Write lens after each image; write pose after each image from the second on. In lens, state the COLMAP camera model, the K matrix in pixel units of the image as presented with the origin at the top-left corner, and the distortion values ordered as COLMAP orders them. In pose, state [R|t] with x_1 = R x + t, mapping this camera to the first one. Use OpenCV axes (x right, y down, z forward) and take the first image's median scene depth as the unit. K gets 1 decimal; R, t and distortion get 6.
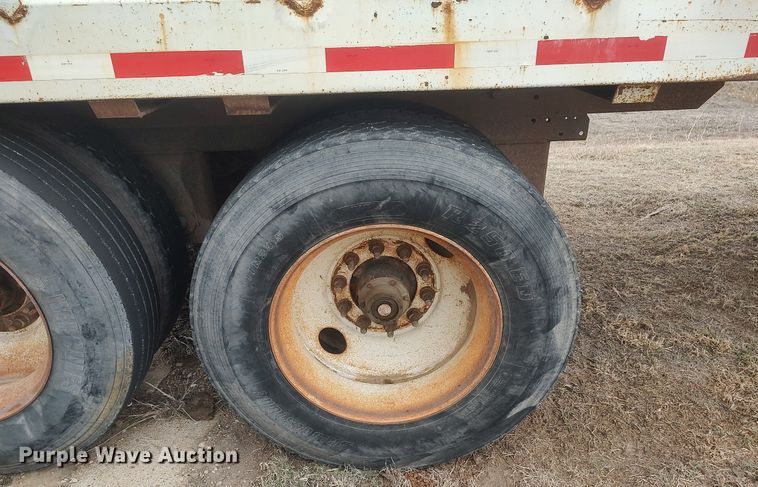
lens RADIAL K [[480.7, 0, 359.5], [0, 480.7, 273.6], [0, 0, 1]] dist [0.015808, -0.005150]
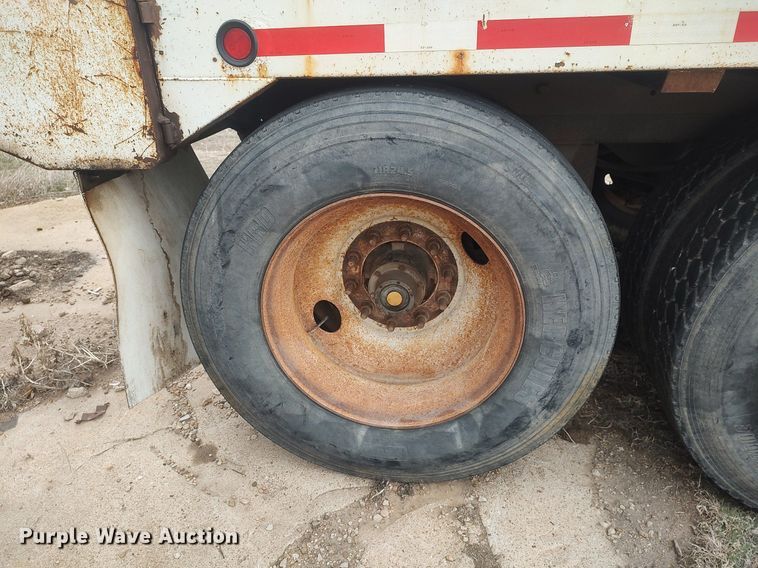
lens RADIAL K [[531.8, 0, 377.5], [0, 531.8, 284.5], [0, 0, 1]] dist [0.014141, -0.001685]
pose [[0.988753, 0.066821, -0.133800, -0.777551], [-0.064422, 0.997676, 0.022181, 0.024579], [0.134971, -0.013312, 0.990760, 0.000951]]
